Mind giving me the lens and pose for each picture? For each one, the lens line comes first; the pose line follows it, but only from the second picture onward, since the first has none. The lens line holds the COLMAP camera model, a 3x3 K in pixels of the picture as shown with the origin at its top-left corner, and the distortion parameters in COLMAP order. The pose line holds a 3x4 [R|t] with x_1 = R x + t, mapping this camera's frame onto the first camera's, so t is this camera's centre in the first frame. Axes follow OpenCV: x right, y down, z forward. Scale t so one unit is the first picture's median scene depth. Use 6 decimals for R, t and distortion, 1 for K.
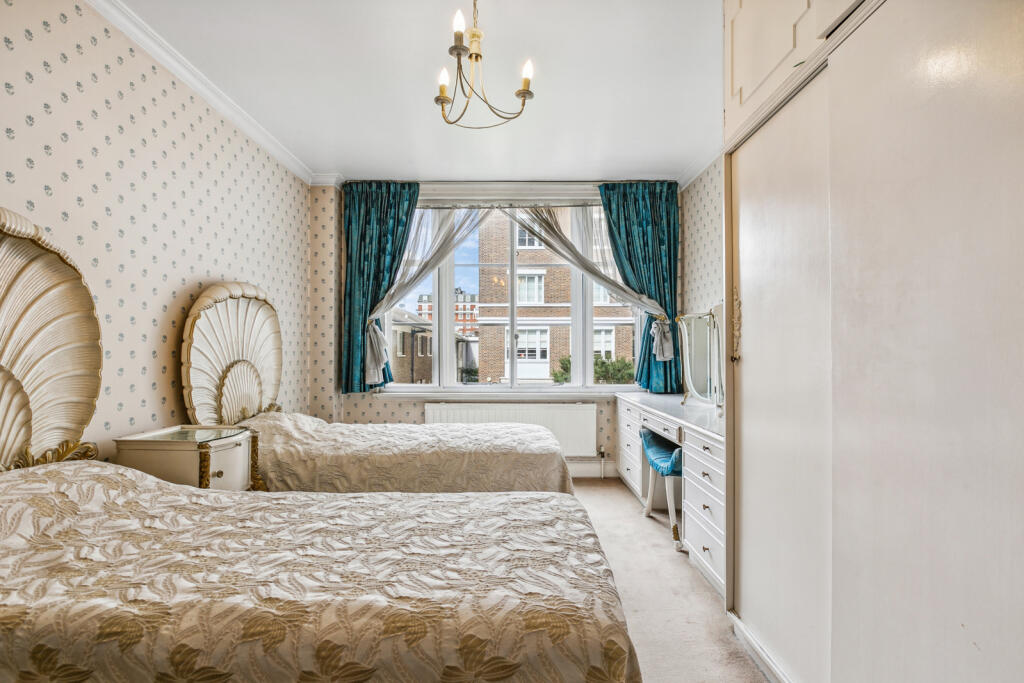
lens RADIAL K [[469.5, 0, 512.7], [0, 469.5, 356.1], [0, 0, 1]] dist [0.000765, -0.000153]
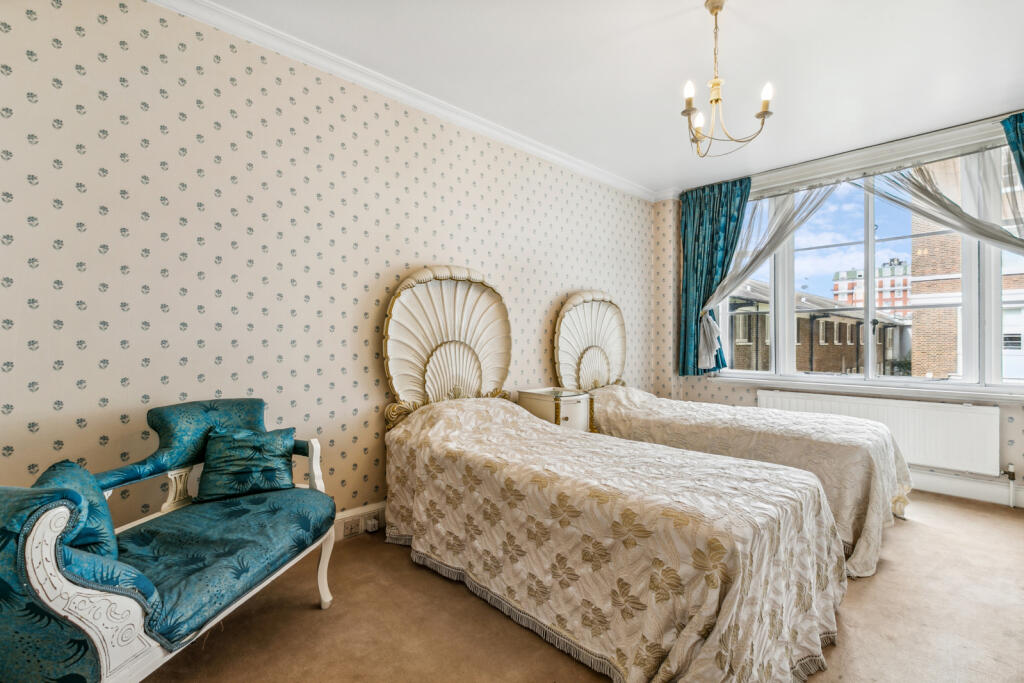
lens RADIAL K [[469.5, 0, 512.7], [0, 469.5, 356.1], [0, 0, 1]] dist [0.000765, -0.000153]
pose [[0.695528, 0.023672, -0.718109, 0.231567], [-0.004987, 0.999592, 0.028121, 0.001096], [0.718482, -0.015978, 0.695362, -0.130020]]
